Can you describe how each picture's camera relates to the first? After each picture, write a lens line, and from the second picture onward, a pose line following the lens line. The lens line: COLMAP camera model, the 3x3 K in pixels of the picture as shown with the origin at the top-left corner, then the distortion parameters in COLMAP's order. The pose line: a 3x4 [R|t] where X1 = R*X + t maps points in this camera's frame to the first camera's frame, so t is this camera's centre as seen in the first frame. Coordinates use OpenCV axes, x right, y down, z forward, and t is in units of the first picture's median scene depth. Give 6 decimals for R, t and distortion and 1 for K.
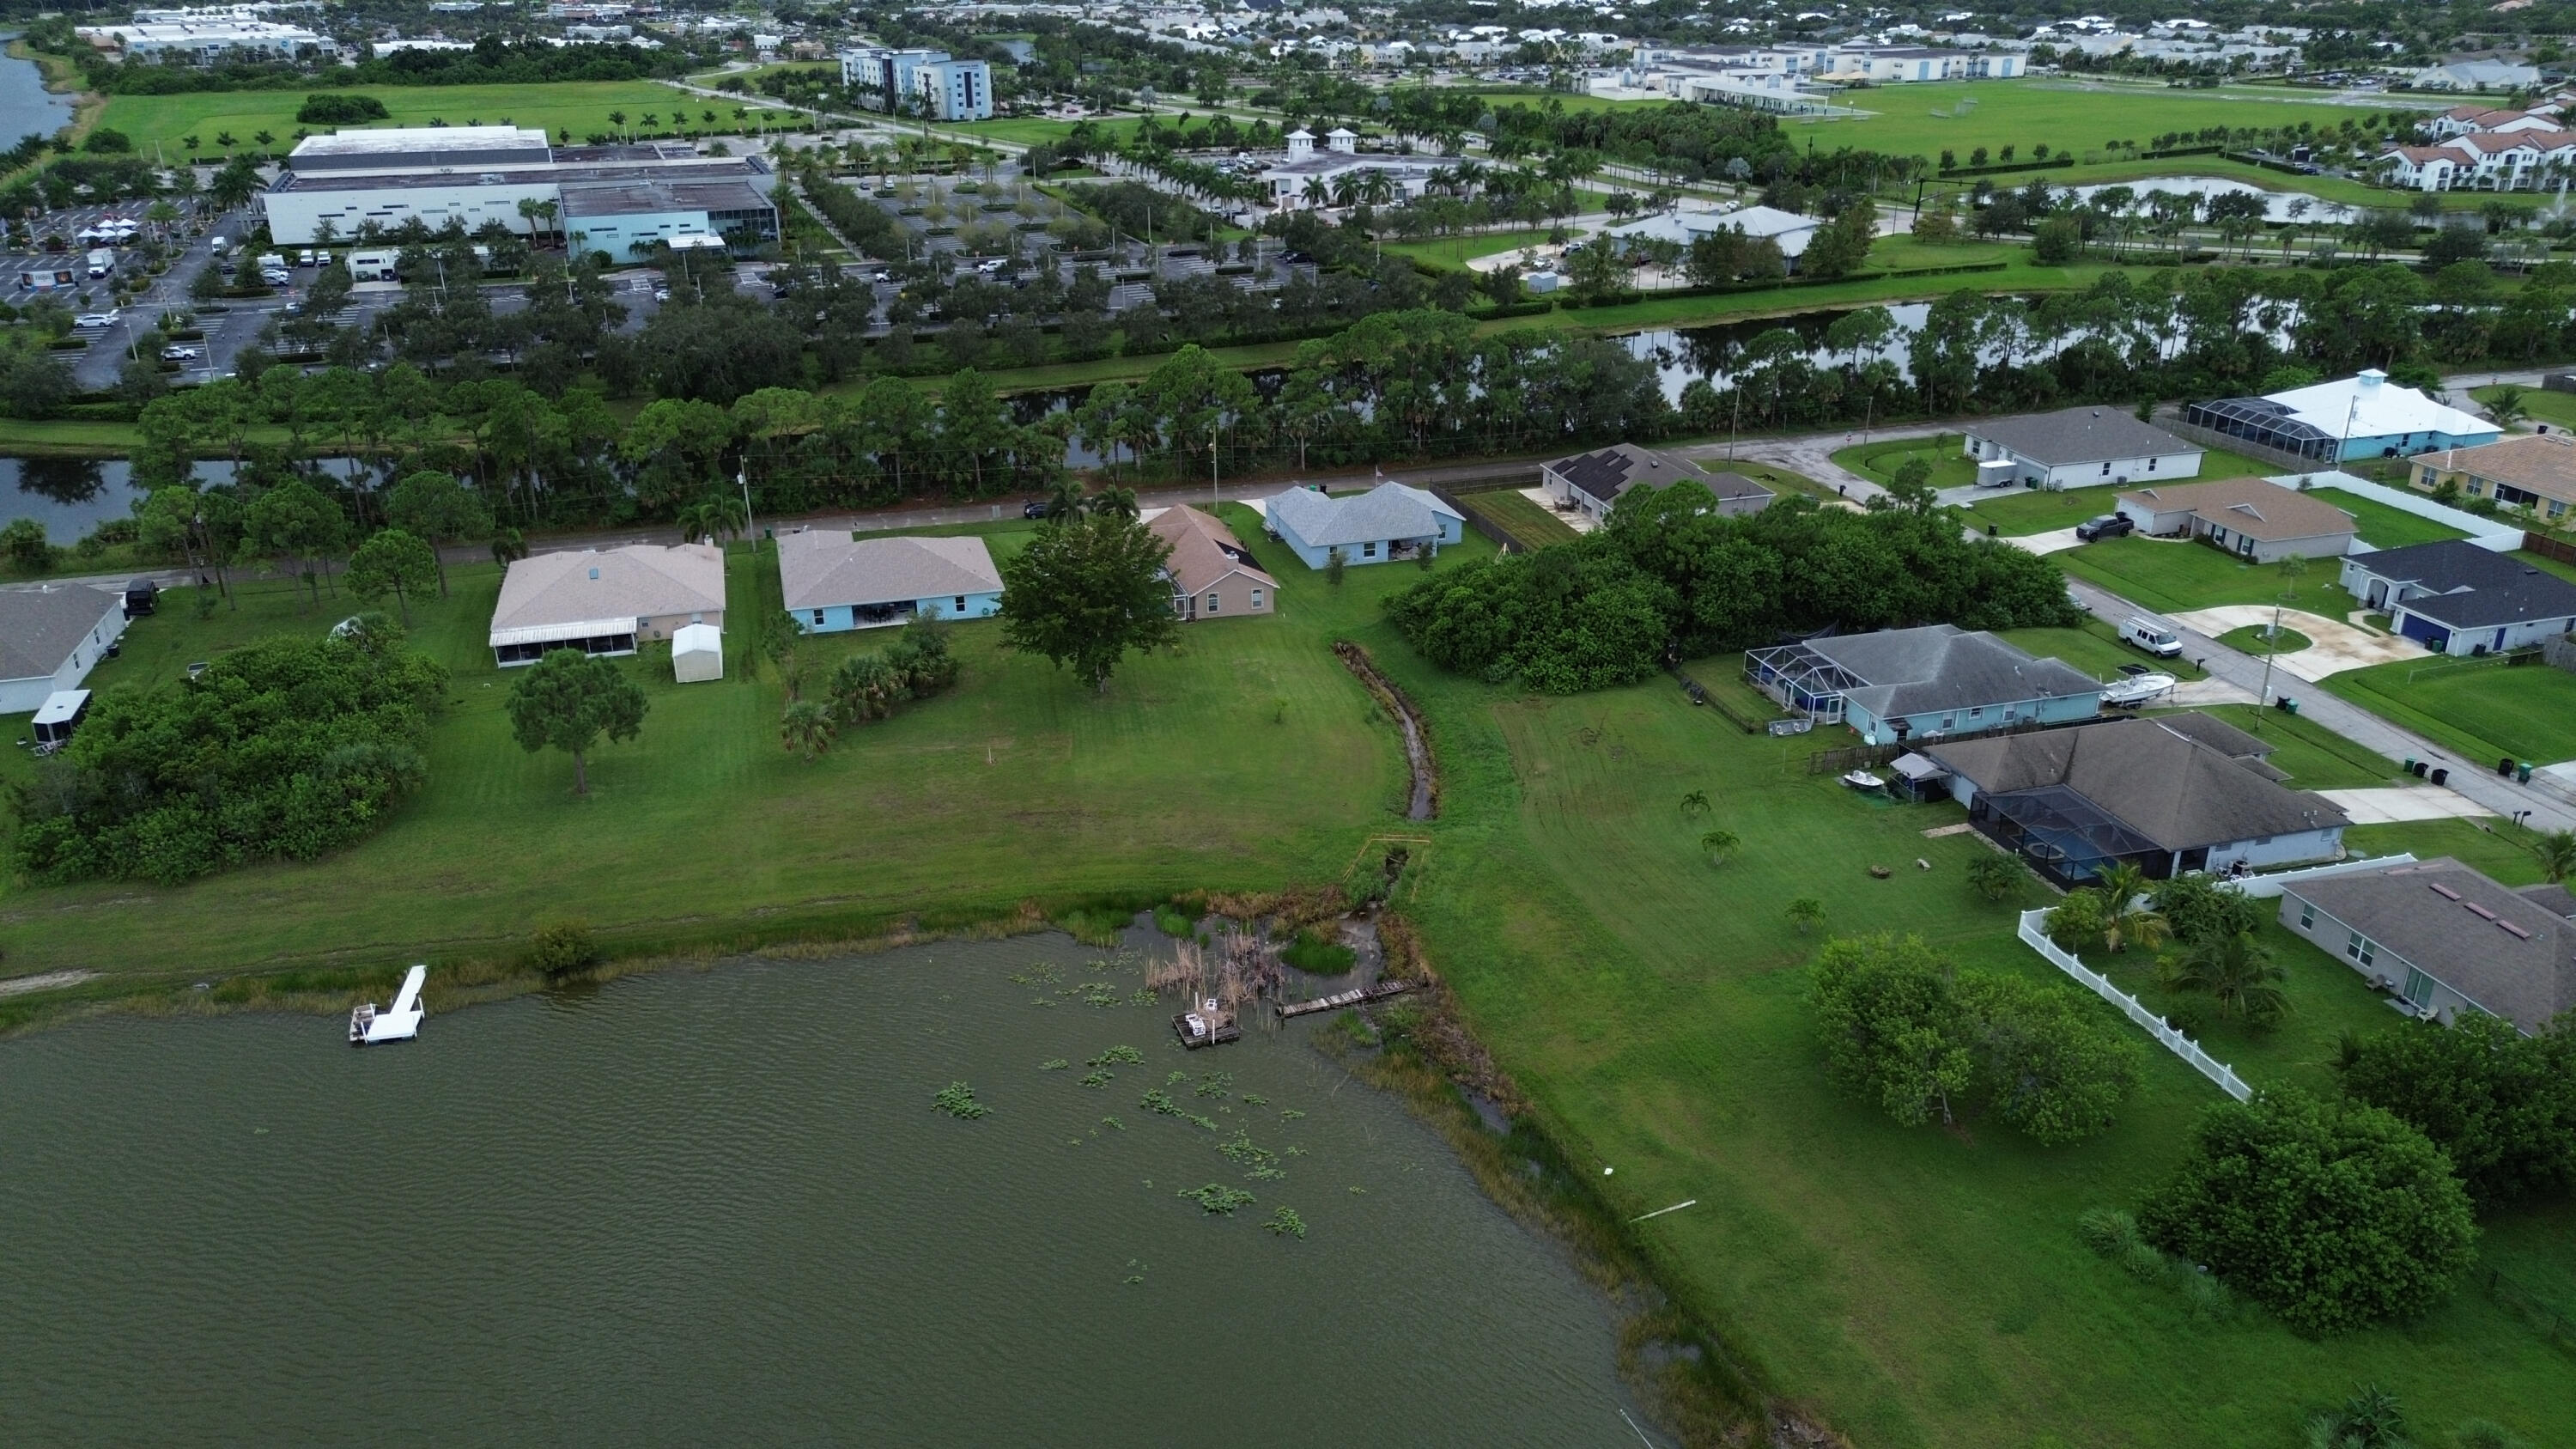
lens RADIAL K [[1831.3, 0, 1288.0], [0, 1831.3, 724.5], [0, 0, 1]] dist [0.053595, -0.056744]
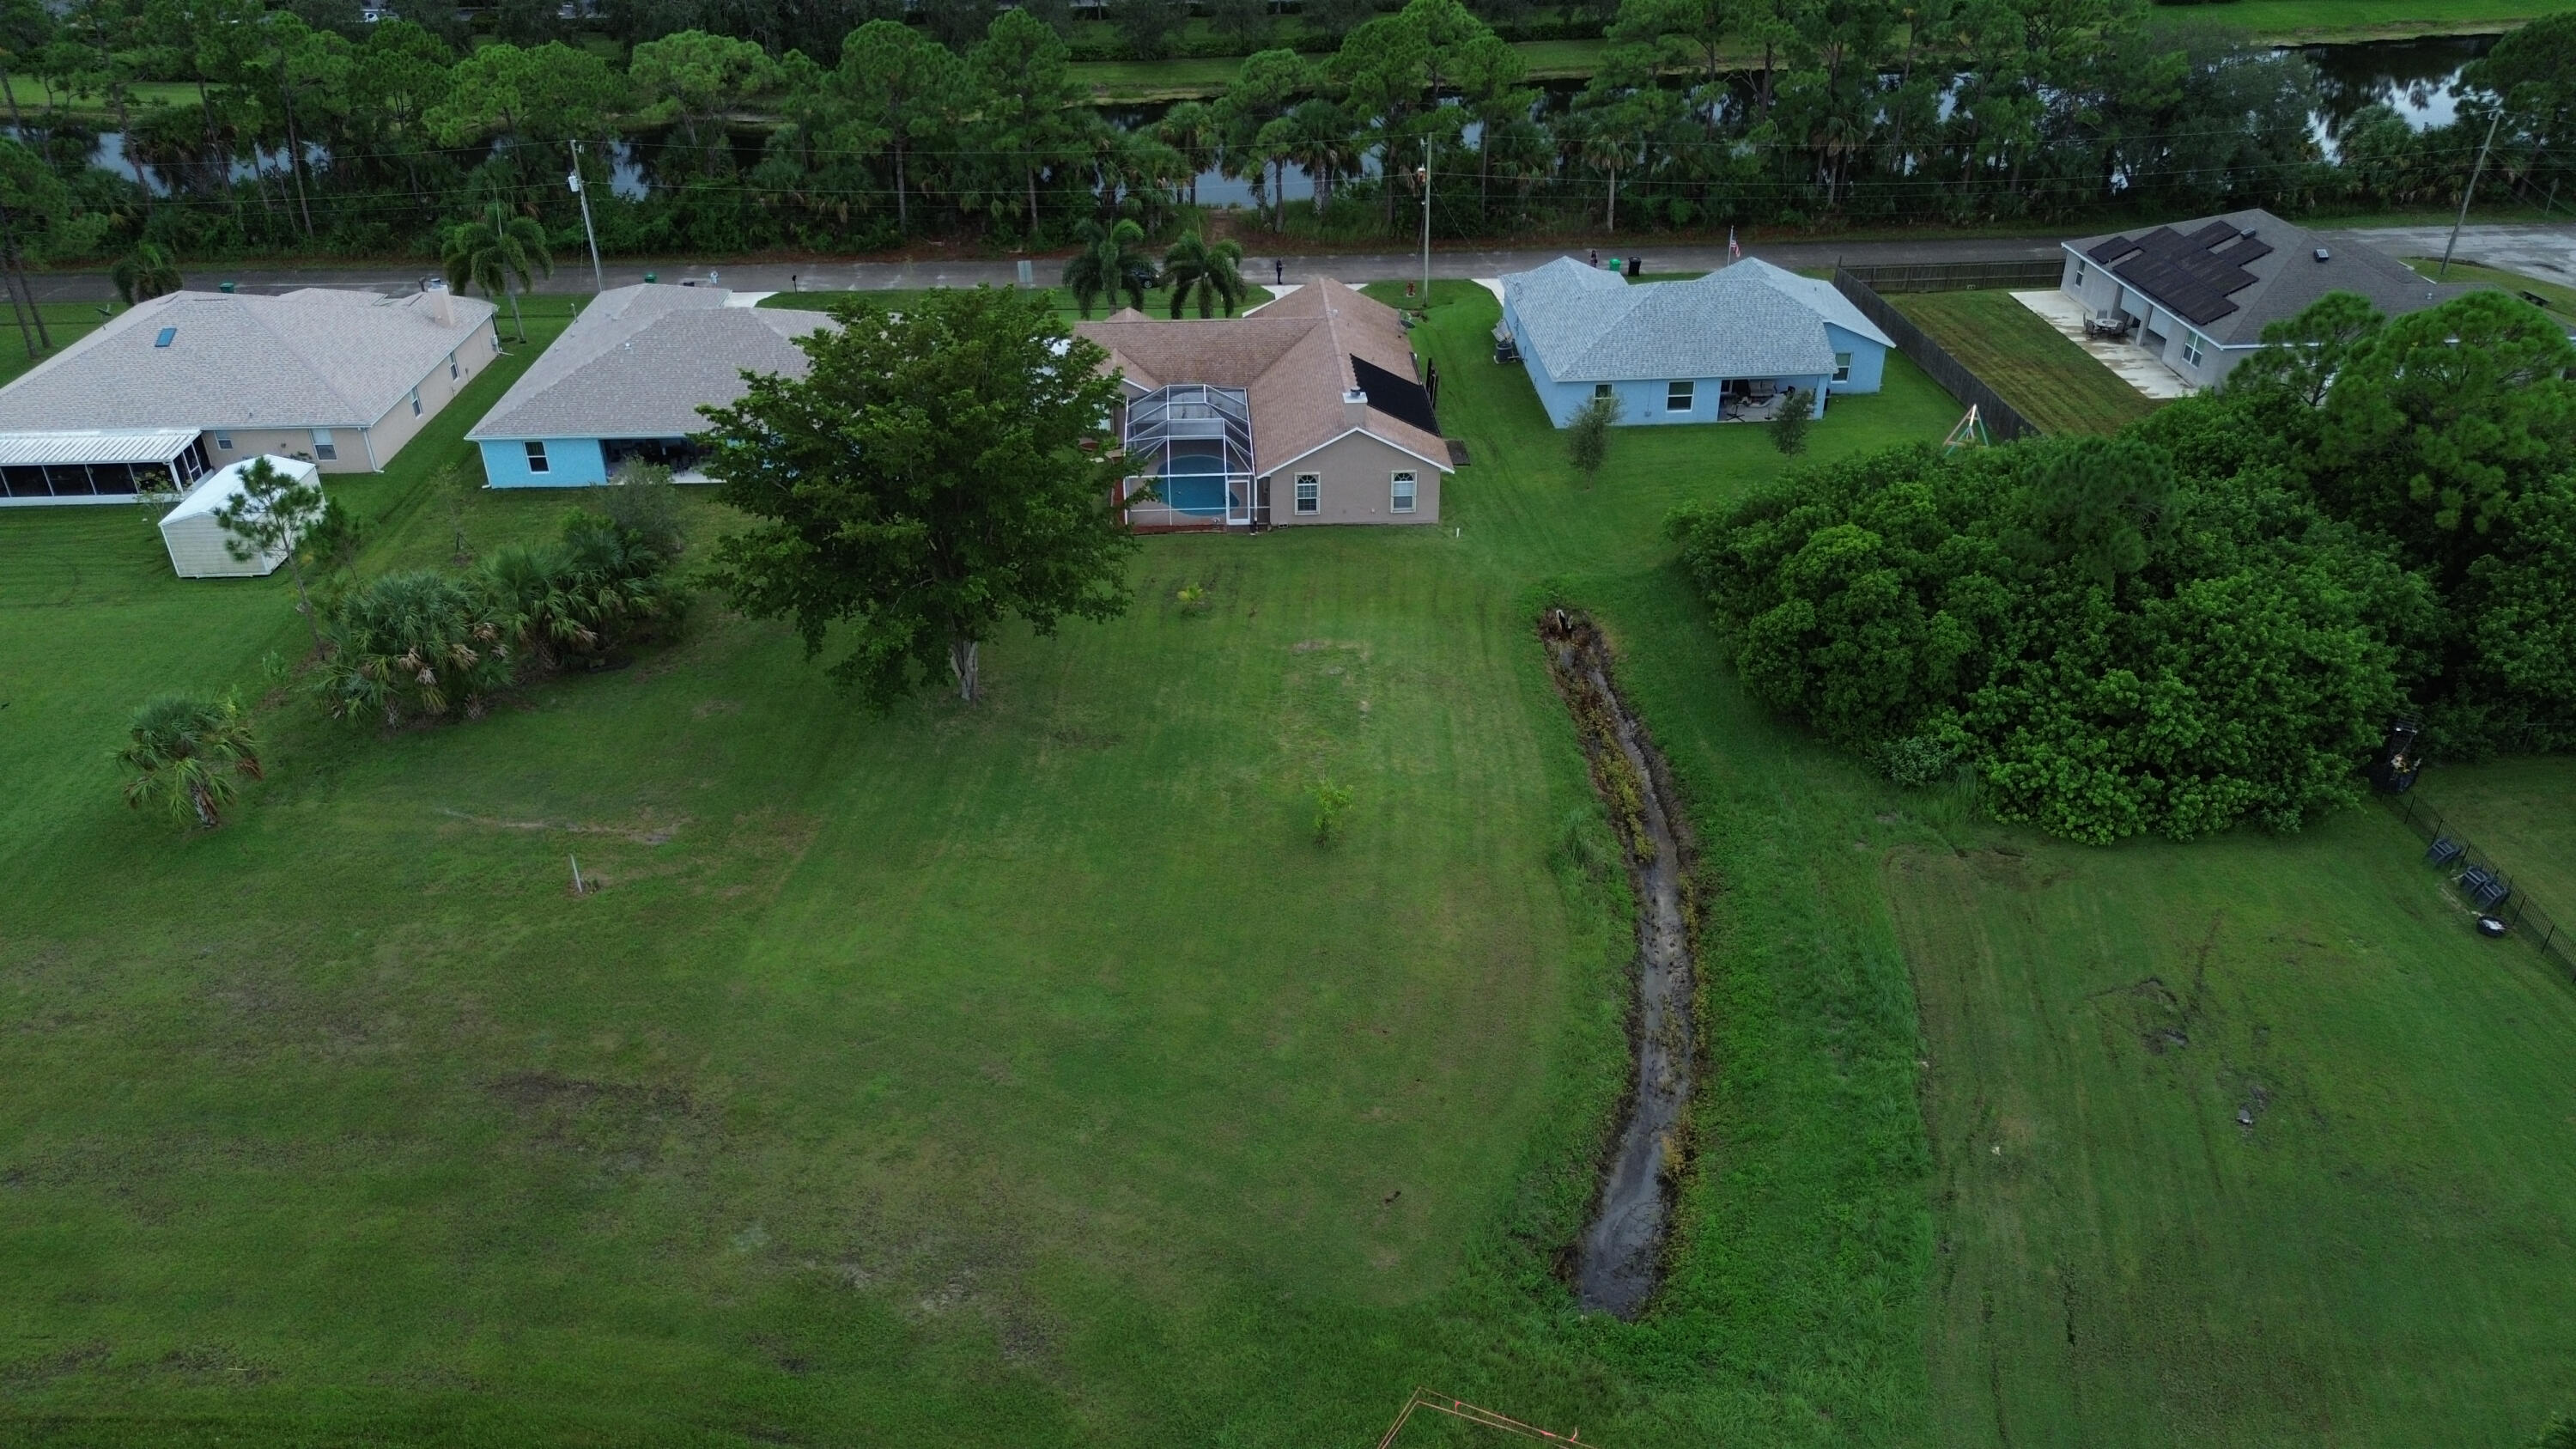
lens RADIAL K [[1831.3, 0, 1288.0], [0, 1831.3, 724.5], [0, 0, 1]] dist [0.053595, -0.056744]
pose [[0.972823, 0.114268, -0.201391, 0.056846], [-0.089739, 0.987834, 0.127004, -0.068084], [0.213453, -0.105480, 0.971242, 0.540862]]
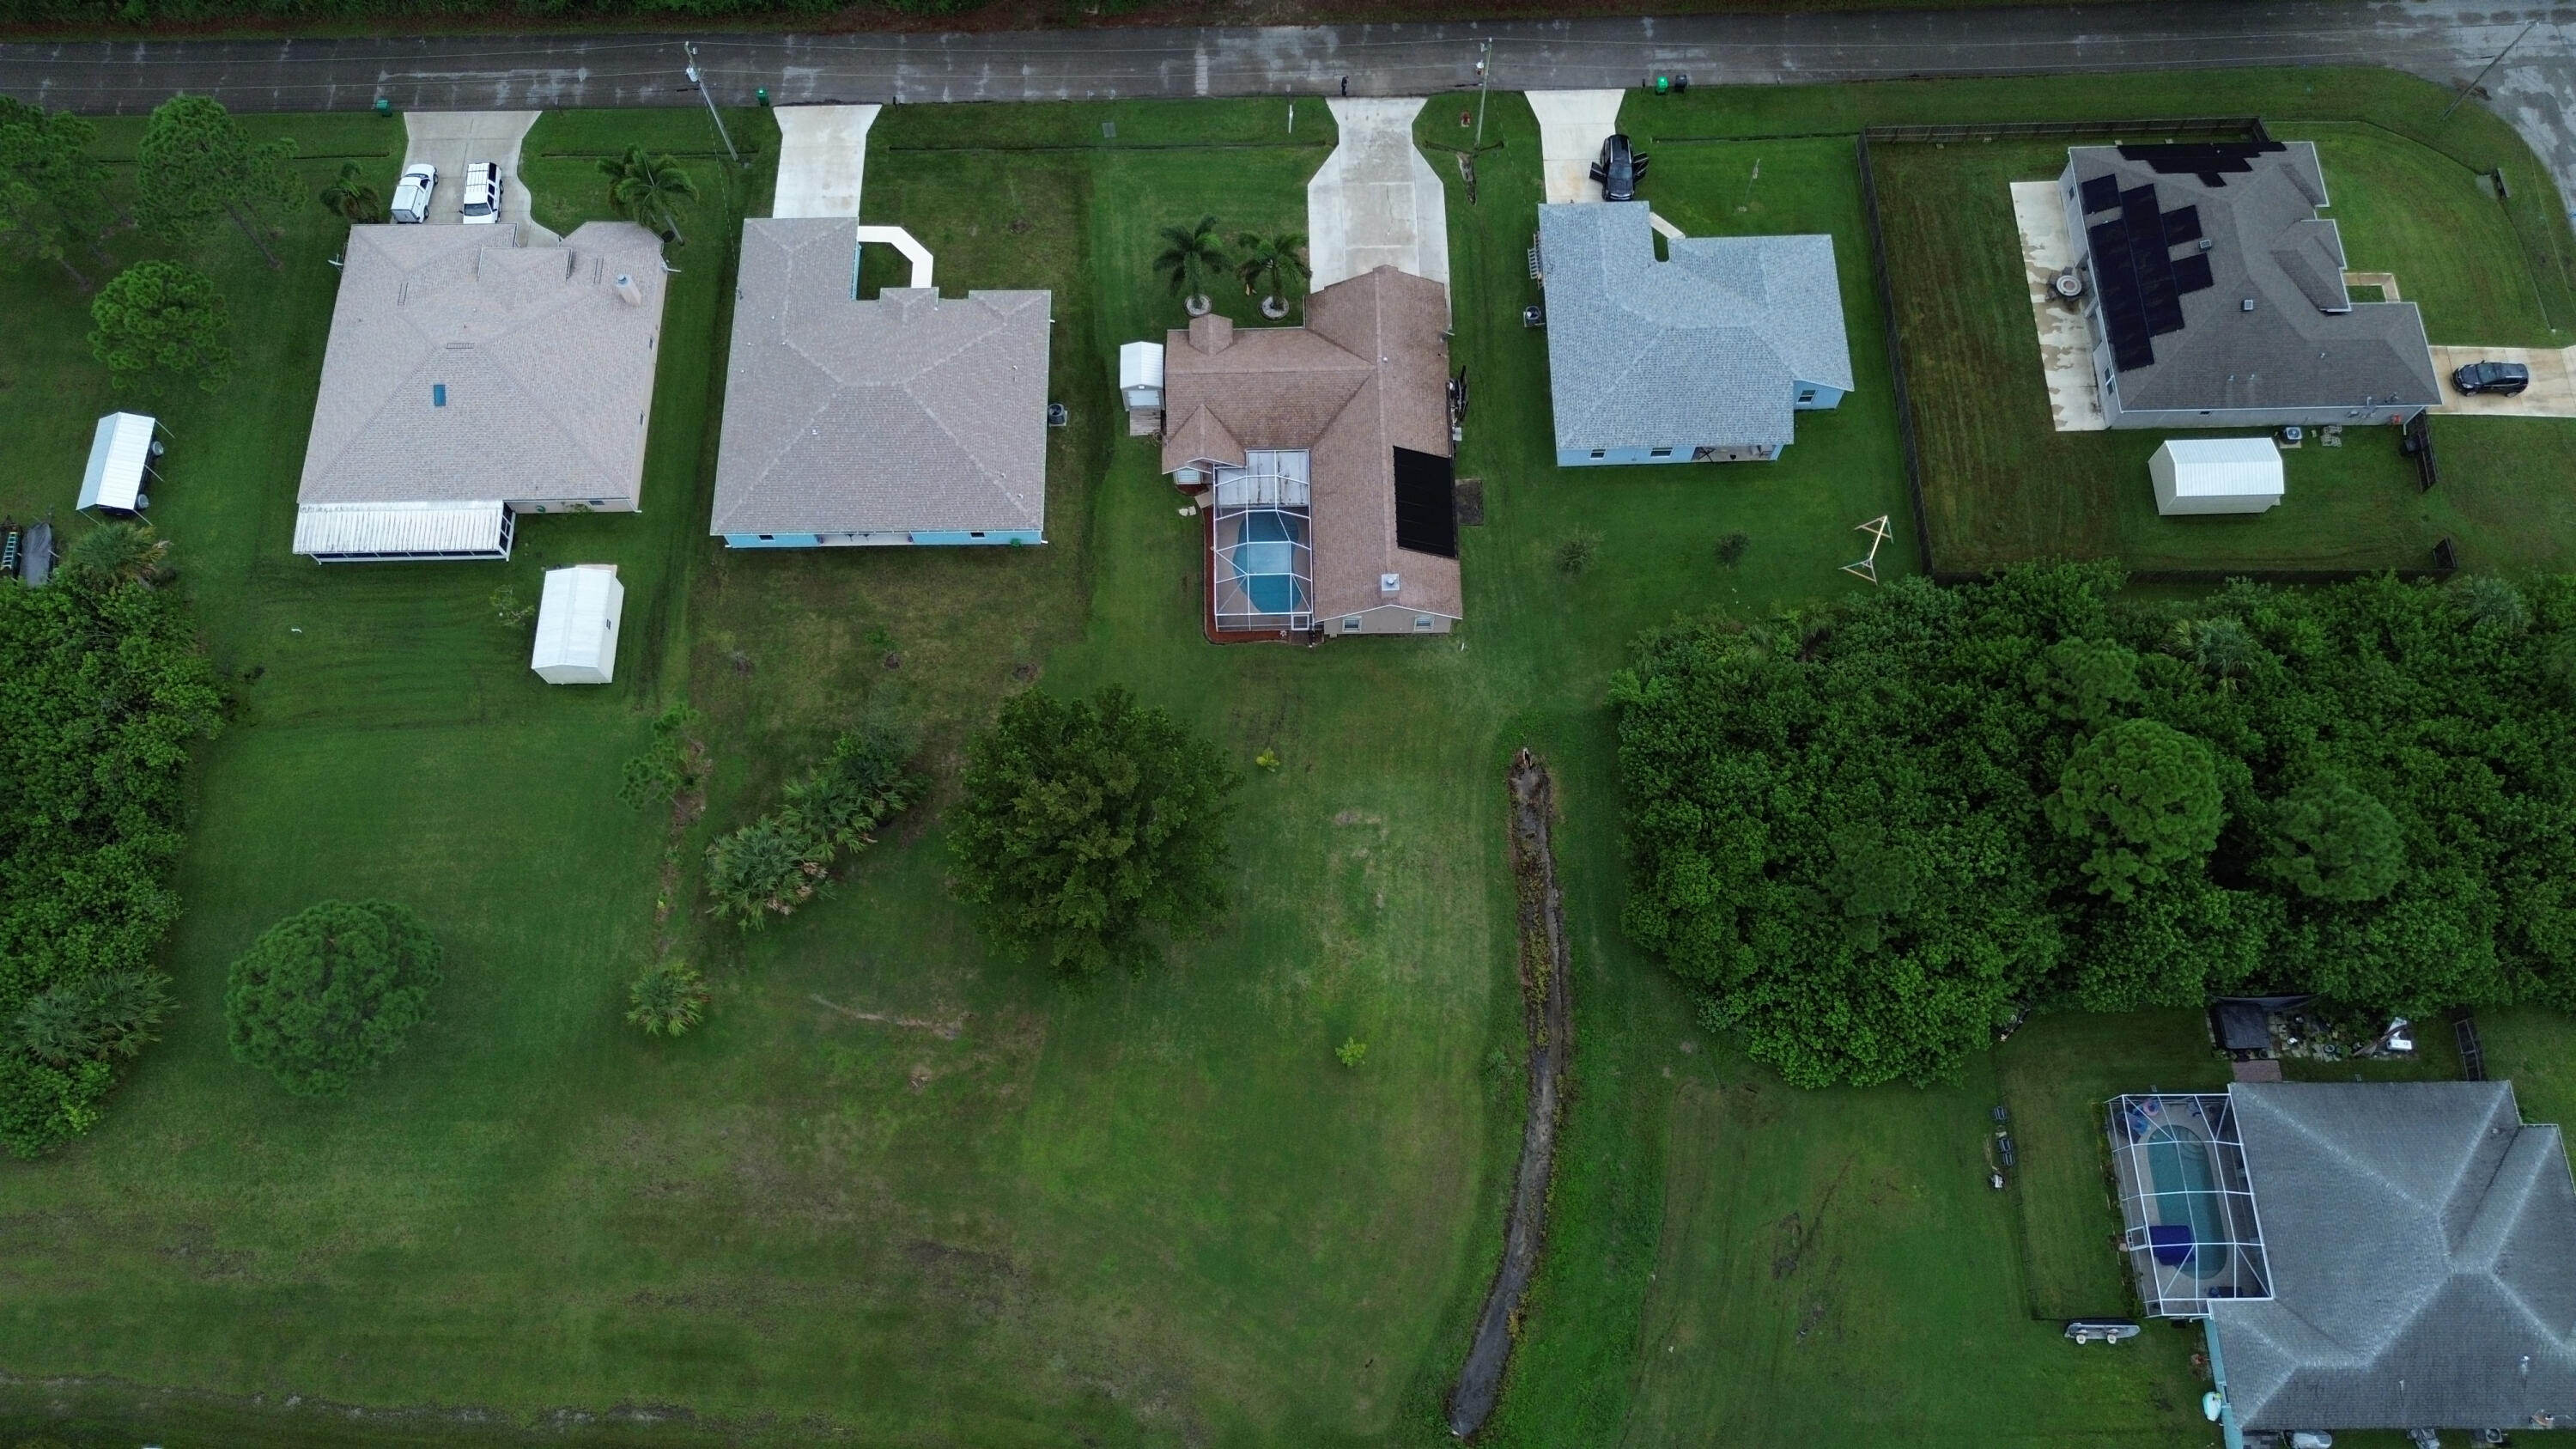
lens RADIAL K [[1831.3, 0, 1288.0], [0, 1831.3, 724.5], [0, 0, 1]] dist [0.053595, -0.056744]
pose [[0.964249, 0.241899, -0.108208, 0.014614], [-0.094555, 0.695523, 0.712255, -0.497990], [0.247555, -0.676560, 0.693530, 0.539567]]
